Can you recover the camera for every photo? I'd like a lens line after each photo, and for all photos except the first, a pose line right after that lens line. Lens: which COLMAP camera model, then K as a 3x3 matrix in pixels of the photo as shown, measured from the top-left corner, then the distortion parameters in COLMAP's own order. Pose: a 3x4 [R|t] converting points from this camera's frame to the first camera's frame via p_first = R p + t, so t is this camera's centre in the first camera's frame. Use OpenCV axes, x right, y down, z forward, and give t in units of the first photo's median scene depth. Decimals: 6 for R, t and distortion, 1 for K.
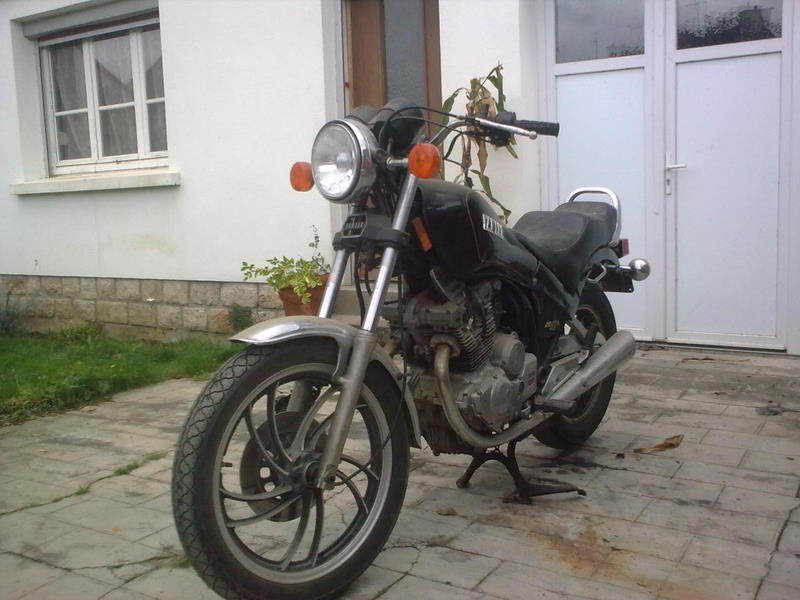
lens RADIAL K [[843.9, 0, 400.0], [0, 843.9, 300.0], [0, 0, 1]] dist [-0.164234, 0.388196]
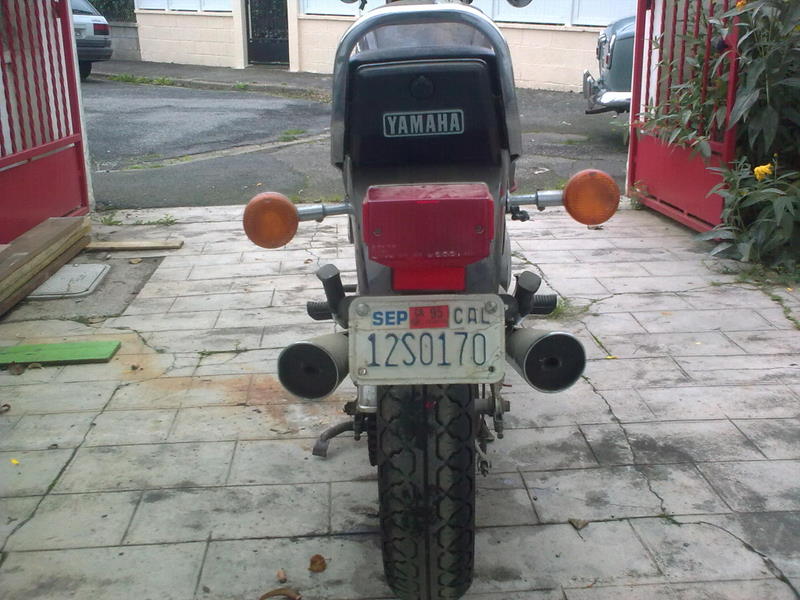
lens RADIAL K [[843.9, 0, 400.0], [0, 843.9, 300.0], [0, 0, 1]] dist [-0.164234, 0.388196]
pose [[-0.812851, 0.227646, -0.536143, 0.543103], [-0.032328, 0.901413, 0.431752, -0.210934], [0.581573, 0.368283, -0.725355, 1.584716]]
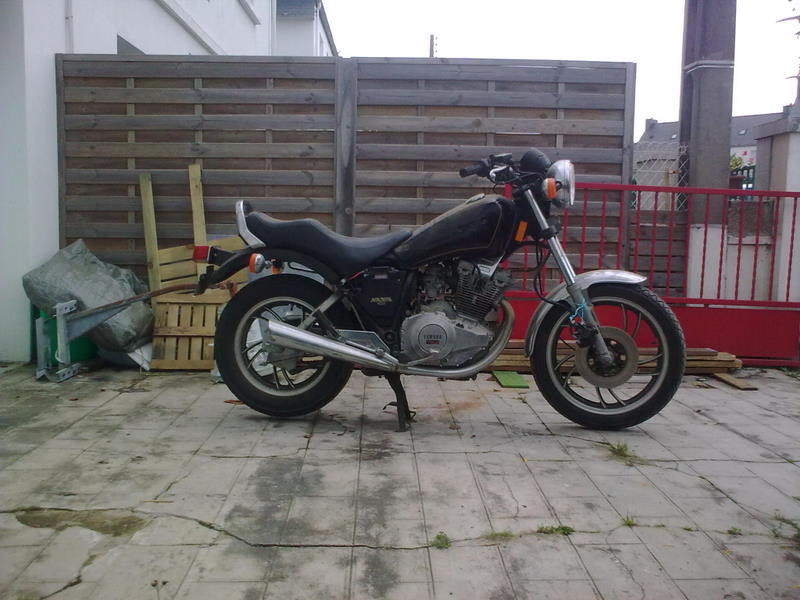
lens RADIAL K [[843.9, 0, 400.0], [0, 843.9, 300.0], [0, 0, 1]] dist [-0.164234, 0.388196]
pose [[-0.552302, -0.046836, 0.832327, -1.080511], [0.111663, 0.985267, 0.129538, -0.154958], [-0.826132, 0.164484, -0.538936, 1.831642]]
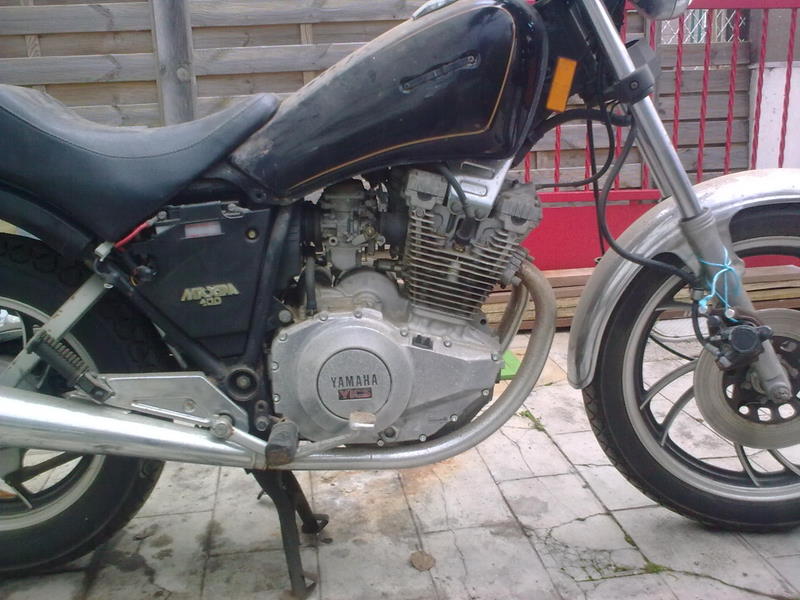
lens RADIAL K [[843.9, 0, 400.0], [0, 843.9, 300.0], [0, 0, 1]] dist [-0.164234, 0.388196]
pose [[-0.640894, -0.120783, 0.758068, -0.375894], [0.164847, 0.942848, 0.289591, -0.104935], [-0.749720, 0.310563, -0.584355, 1.324355]]
